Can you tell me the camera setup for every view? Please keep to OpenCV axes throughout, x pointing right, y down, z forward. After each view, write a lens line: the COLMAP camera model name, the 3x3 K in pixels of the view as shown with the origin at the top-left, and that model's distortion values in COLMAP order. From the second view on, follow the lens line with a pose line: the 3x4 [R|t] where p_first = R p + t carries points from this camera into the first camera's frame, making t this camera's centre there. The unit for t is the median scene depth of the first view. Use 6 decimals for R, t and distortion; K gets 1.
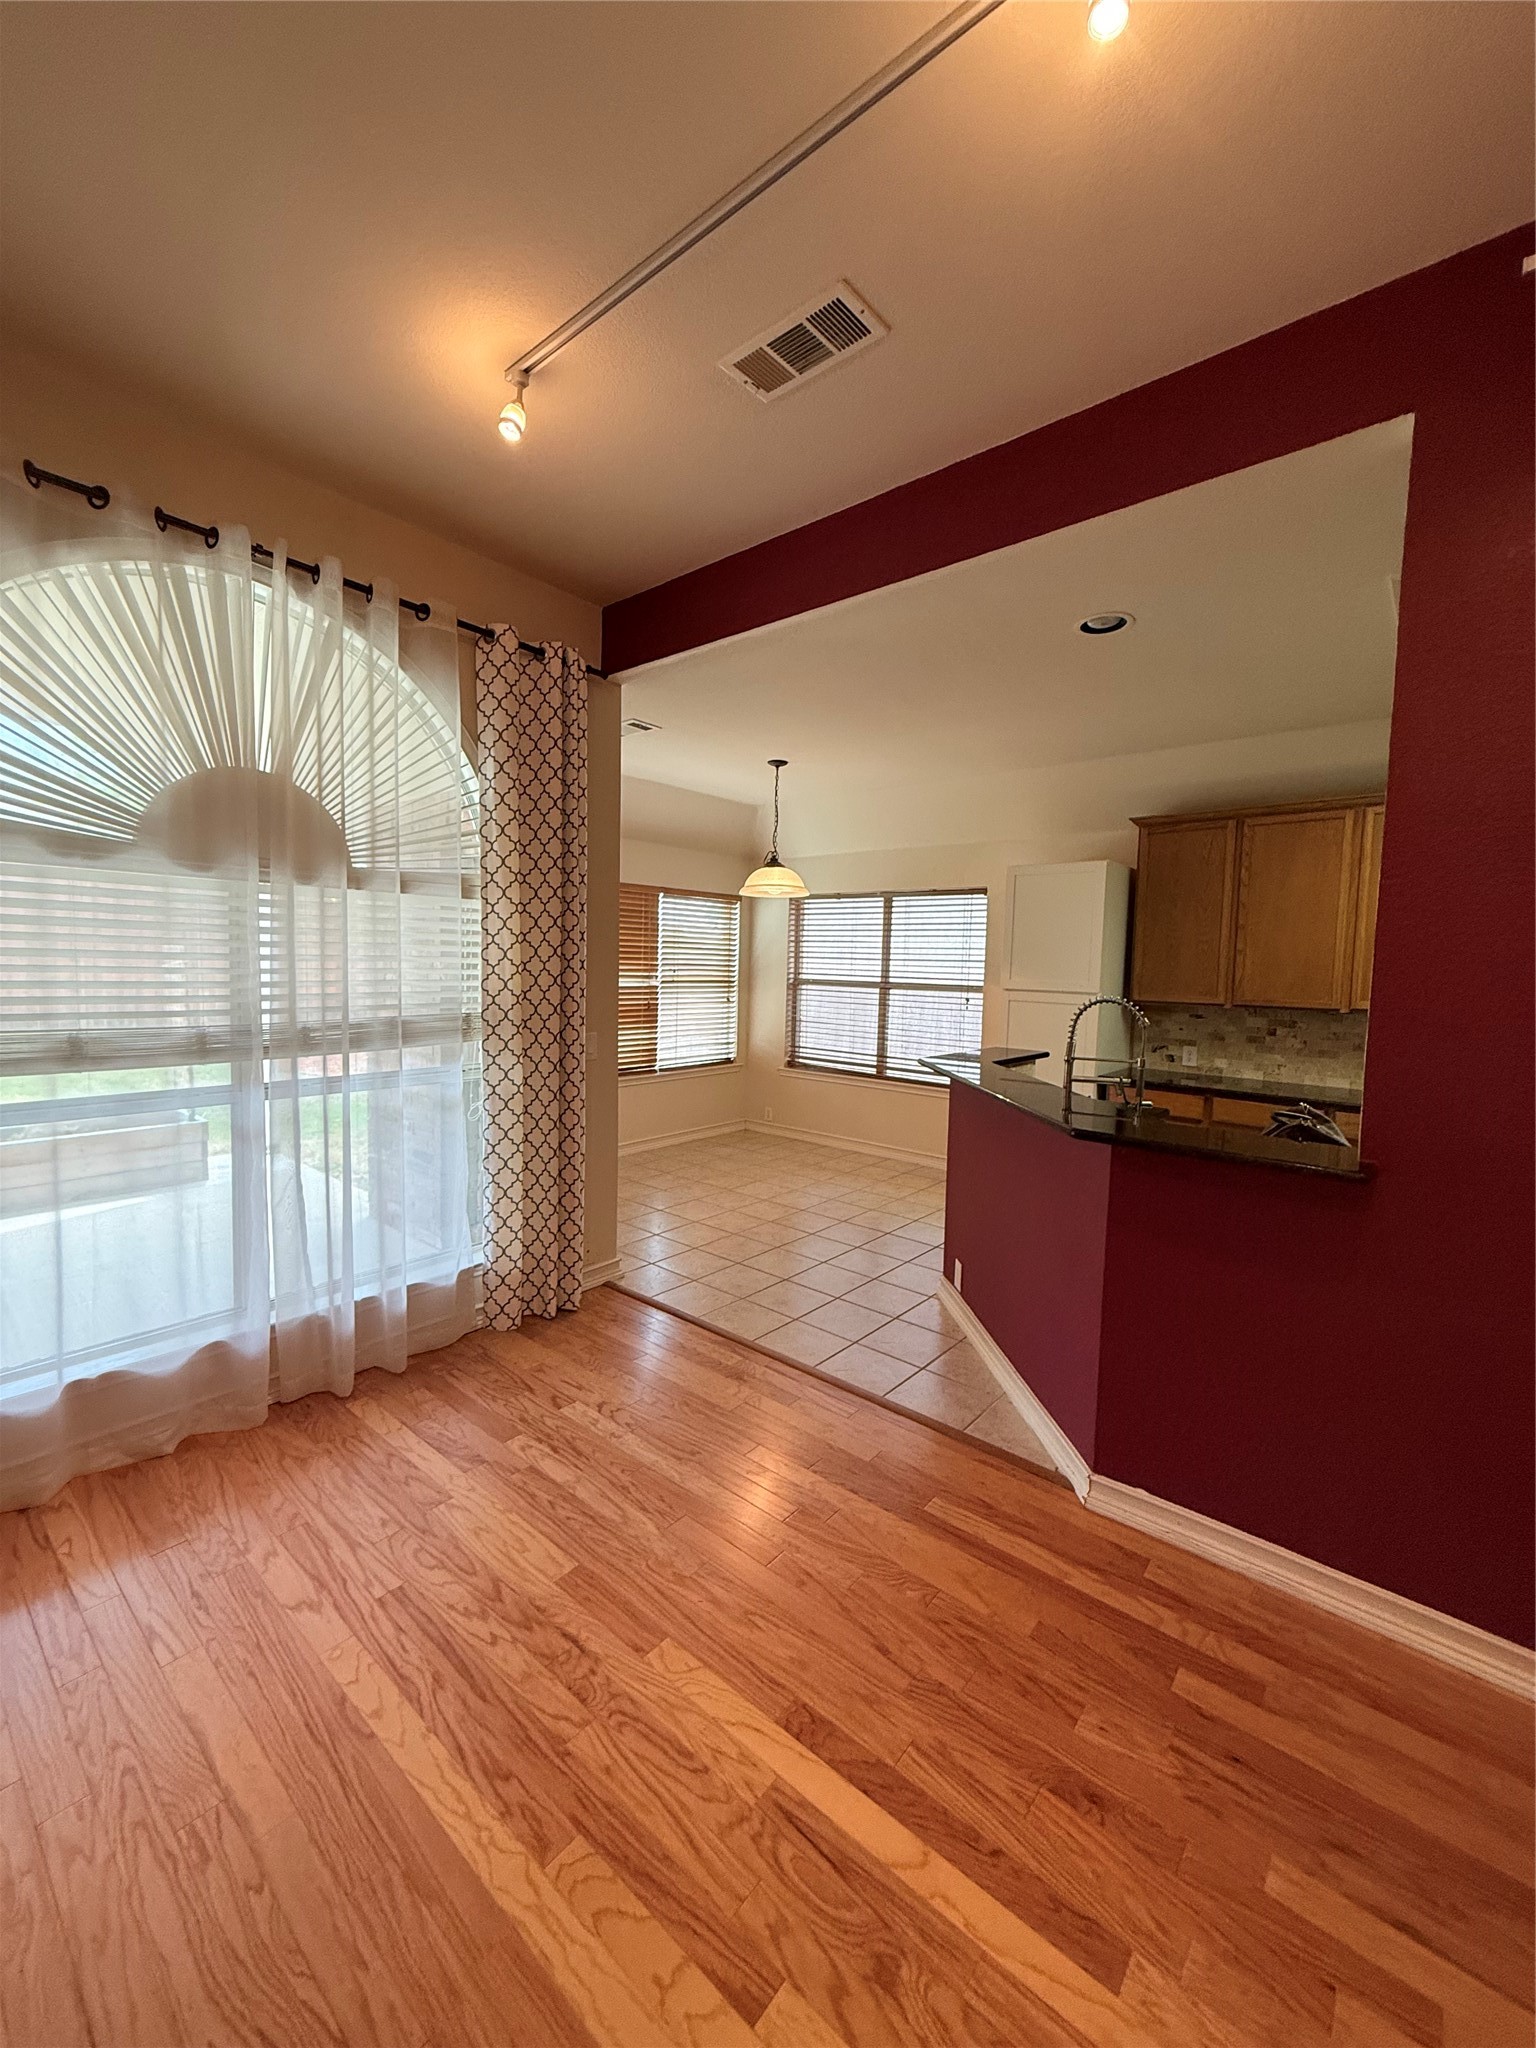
lens RADIAL K [[814.8, 0, 766.2], [0, 814.8, 1019.3], [0, 0, 1]] dist [-0.001104, 0.000254]
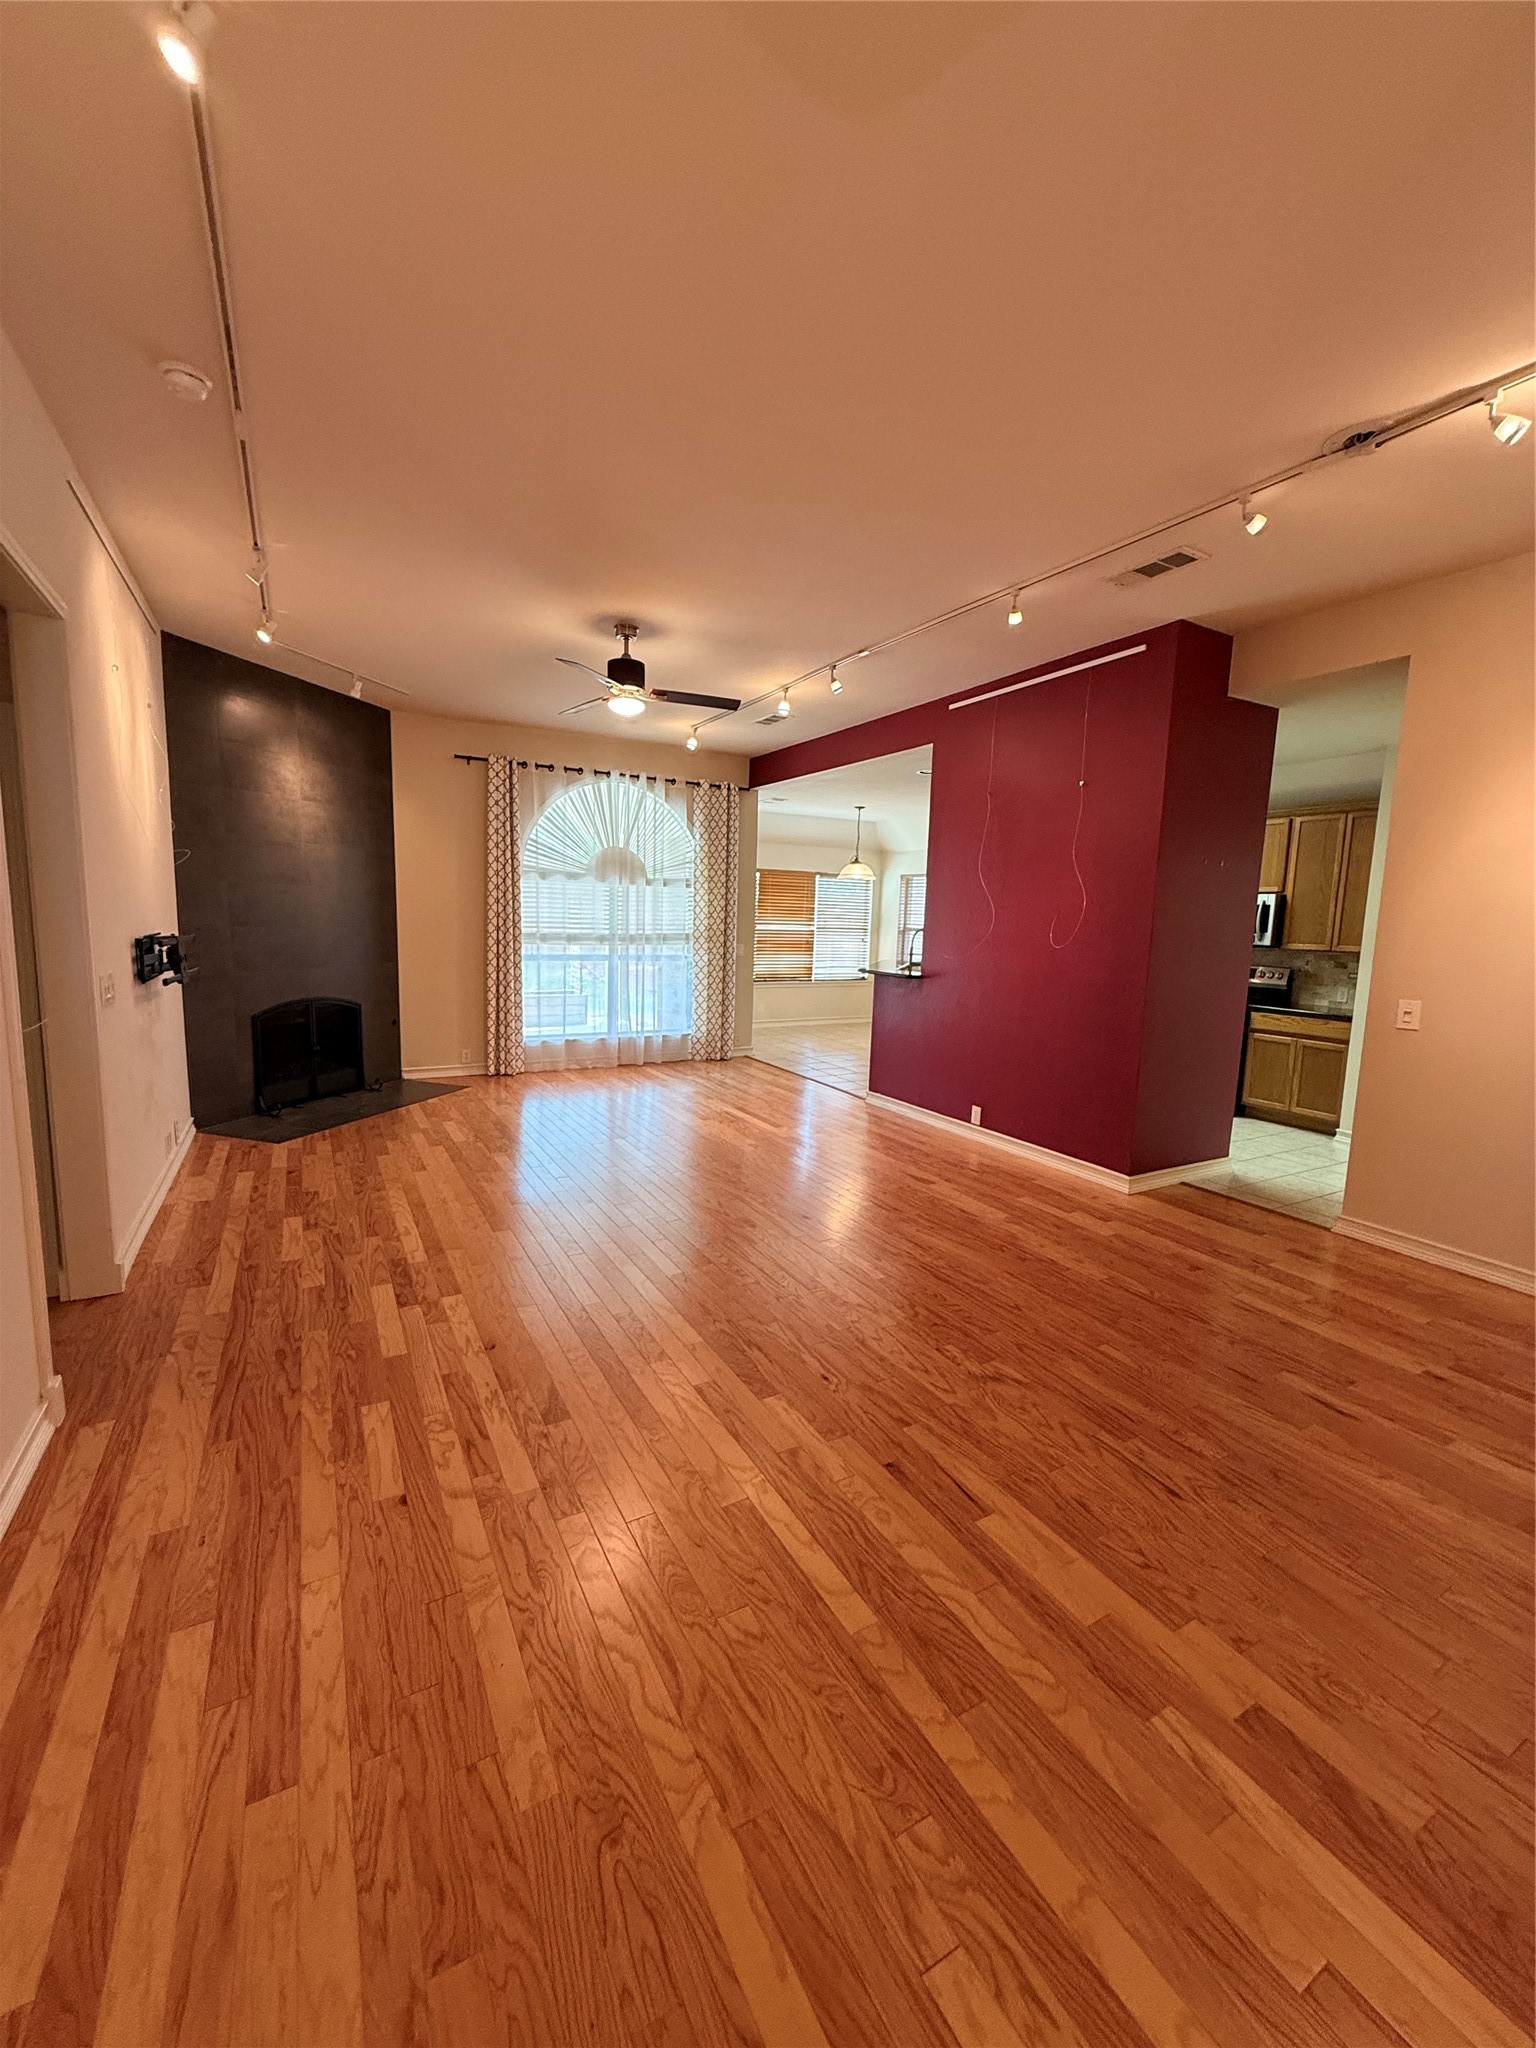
lens RADIAL K [[814.8, 0, 766.2], [0, 814.8, 1019.3], [0, 0, 1]] dist [-0.001104, 0.000254]
pose [[0.937768, 0.048296, -0.343887, 0.987437], [-0.032181, 0.998107, 0.052418, 0.157470], [0.345768, -0.038089, 0.937547, -1.722787]]
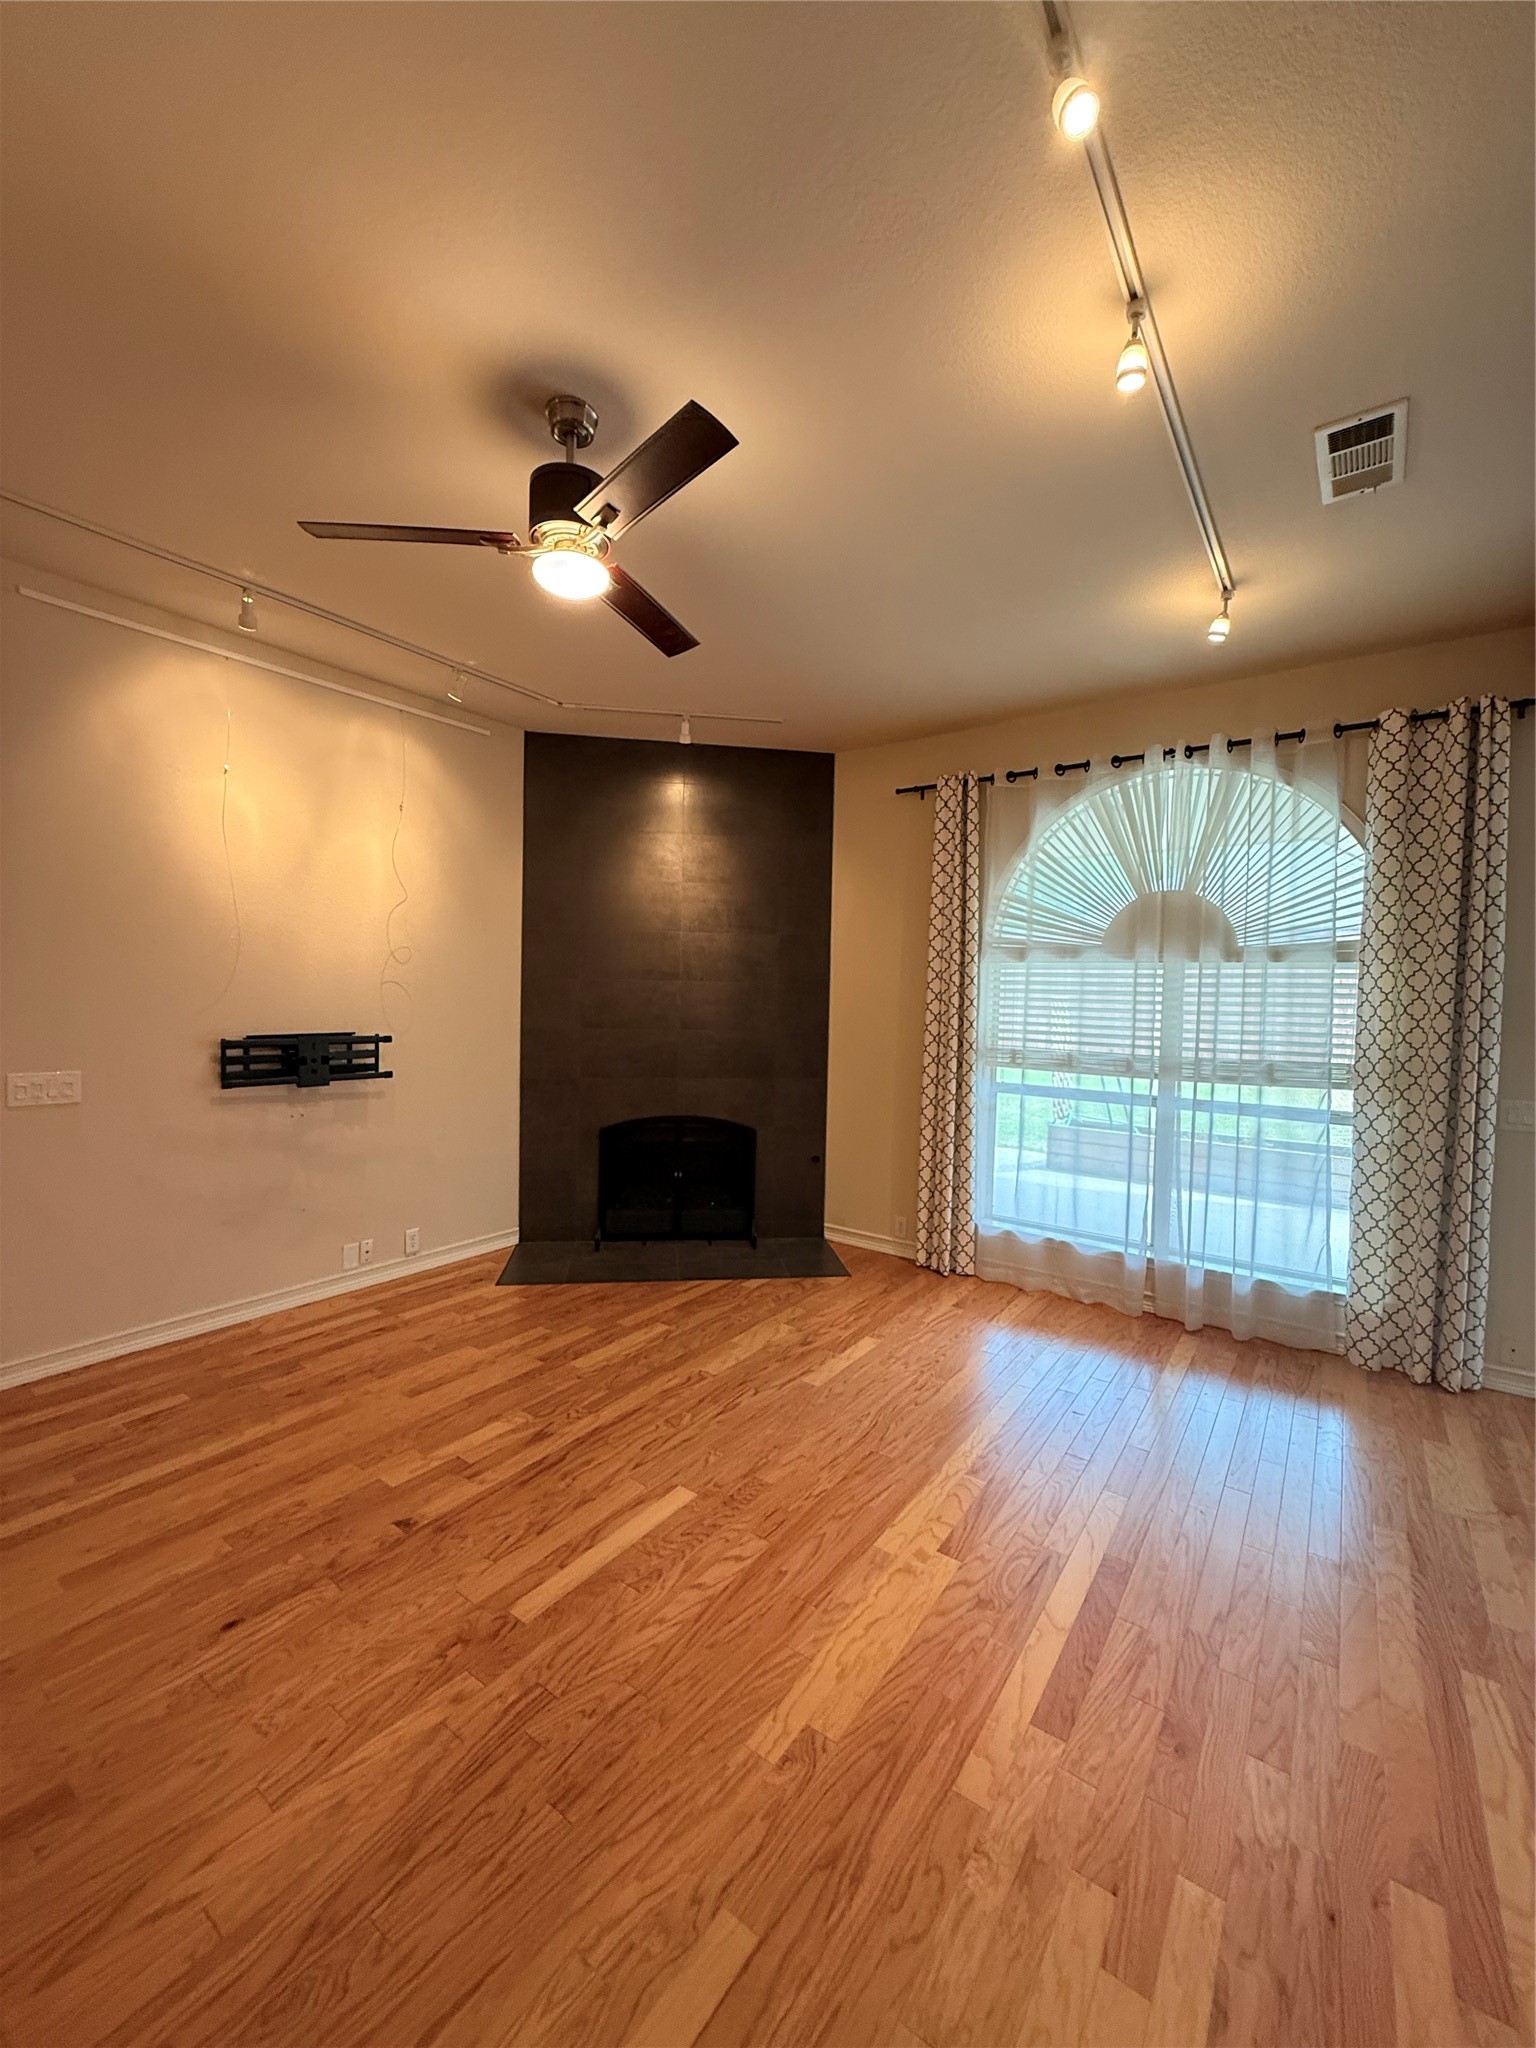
lens RADIAL K [[814.8, 0, 766.2], [0, 814.8, 1019.3], [0, 0, 1]] dist [-0.001104, 0.000254]
pose [[0.079889, 0.010760, -0.996746, 0.901455], [-0.089446, 0.995985, 0.003582, -0.001642], [0.992783, 0.088869, 0.080531, 0.154145]]
